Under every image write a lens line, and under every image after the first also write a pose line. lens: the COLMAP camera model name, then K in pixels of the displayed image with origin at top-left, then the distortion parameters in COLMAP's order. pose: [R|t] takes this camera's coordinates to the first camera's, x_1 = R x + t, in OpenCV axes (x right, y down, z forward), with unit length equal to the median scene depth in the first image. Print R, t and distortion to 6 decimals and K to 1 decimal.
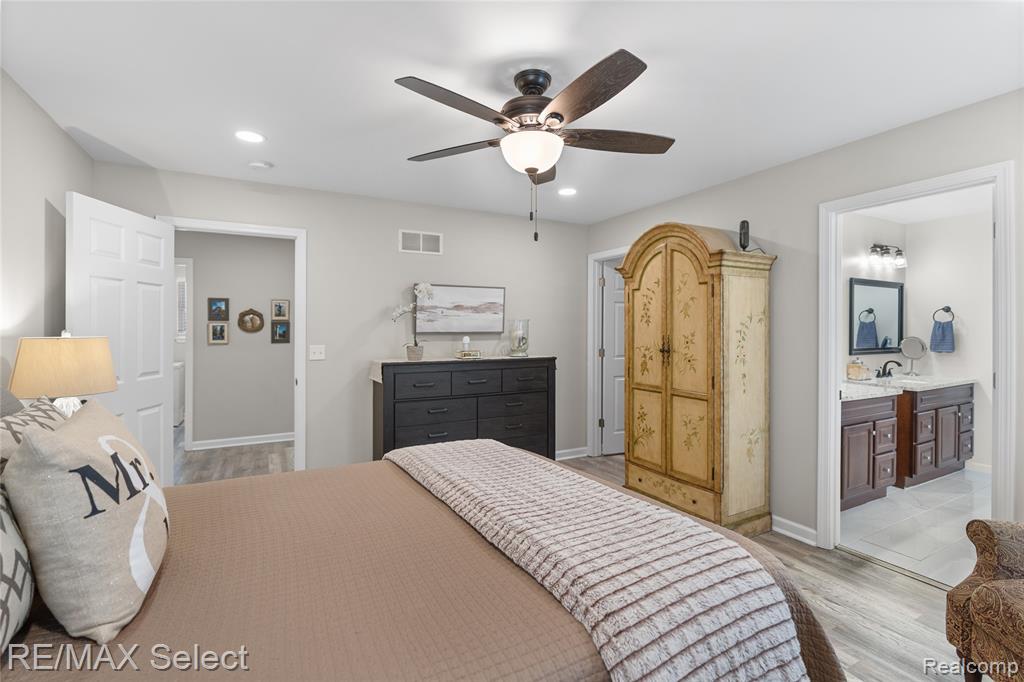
lens RADIAL K [[463.0, 0, 507.6], [0, 463.0, 337.3], [0, 0, 1]] dist [-0.009668, 0.003477]
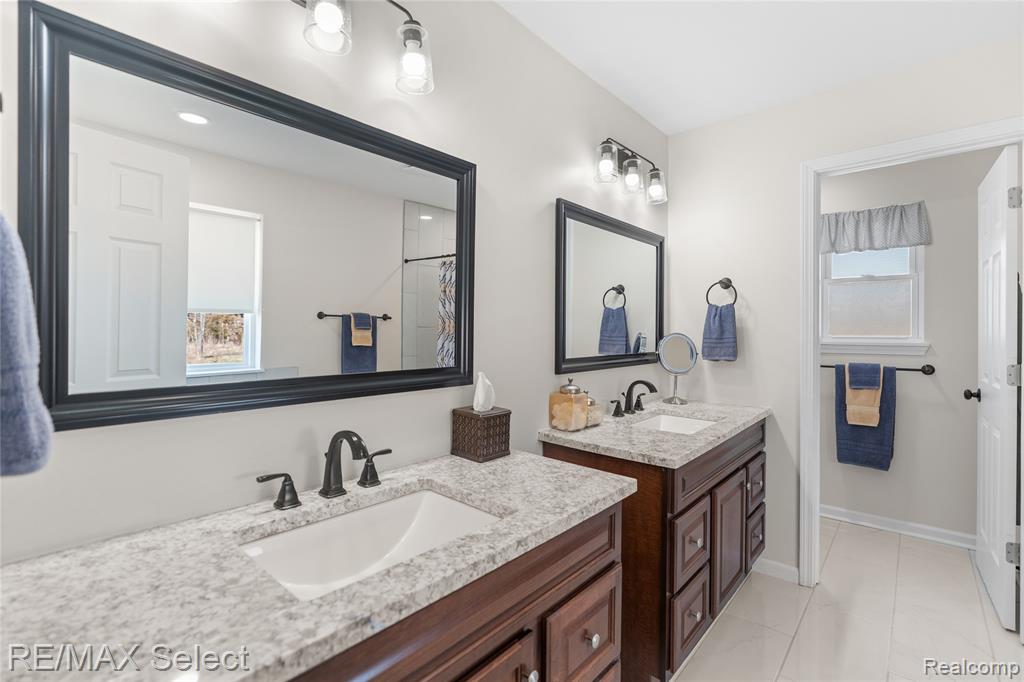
lens RADIAL K [[463.0, 0, 514.4], [0, 463.0, 344.2], [0, 0, 1]] dist [-0.009668, 0.003477]
pose [[0.938547, -0.007947, 0.345060, 0.525772], [0.004568, 0.999933, 0.010606, 0.005146], [-0.345121, -0.008378, 0.938521, 0.568618]]
